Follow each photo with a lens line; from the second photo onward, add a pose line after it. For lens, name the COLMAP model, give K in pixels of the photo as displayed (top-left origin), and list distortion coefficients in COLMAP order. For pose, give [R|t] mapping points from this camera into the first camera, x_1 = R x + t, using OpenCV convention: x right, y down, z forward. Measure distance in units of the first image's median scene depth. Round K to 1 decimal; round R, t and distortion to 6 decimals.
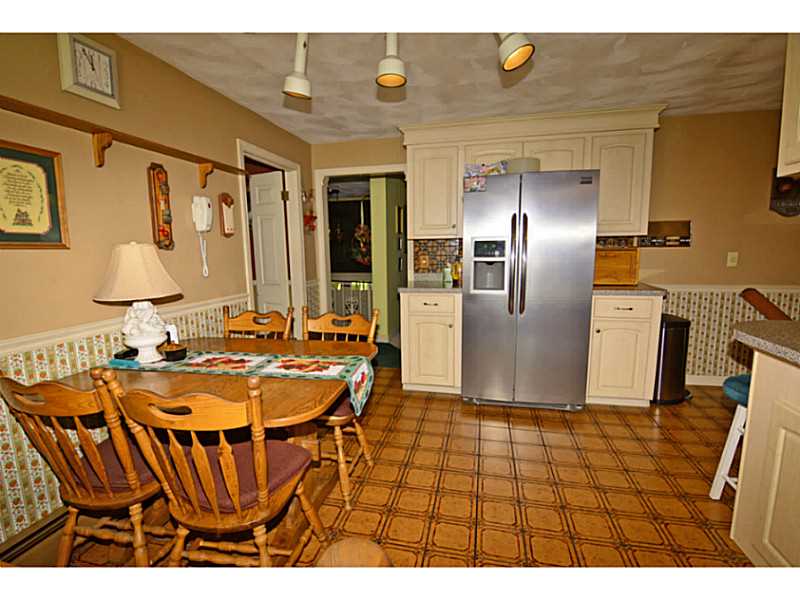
lens RADIAL K [[390.6, 0, 396.9], [0, 390.6, 310.6], [0, 0, 1]] dist [0.001360, 0.000023]
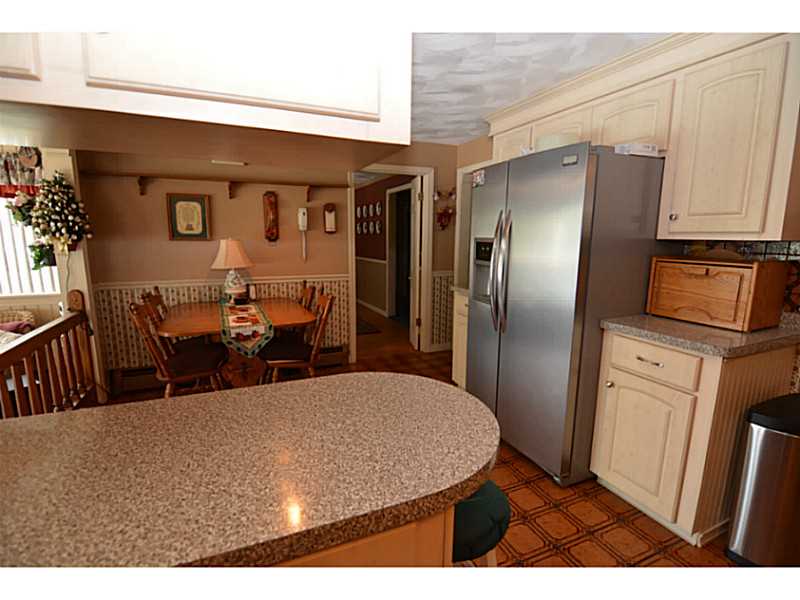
lens RADIAL K [[382.3, 0, 400.0], [0, 382.3, 300.0], [0, 0, 1]] dist [0.038739, 0.000031]
pose [[0.607274, 0.149927, -0.780218, 0.863294], [-0.136103, 0.987148, 0.083757, -0.102953], [0.782748, 0.055327, 0.619875, 0.347930]]
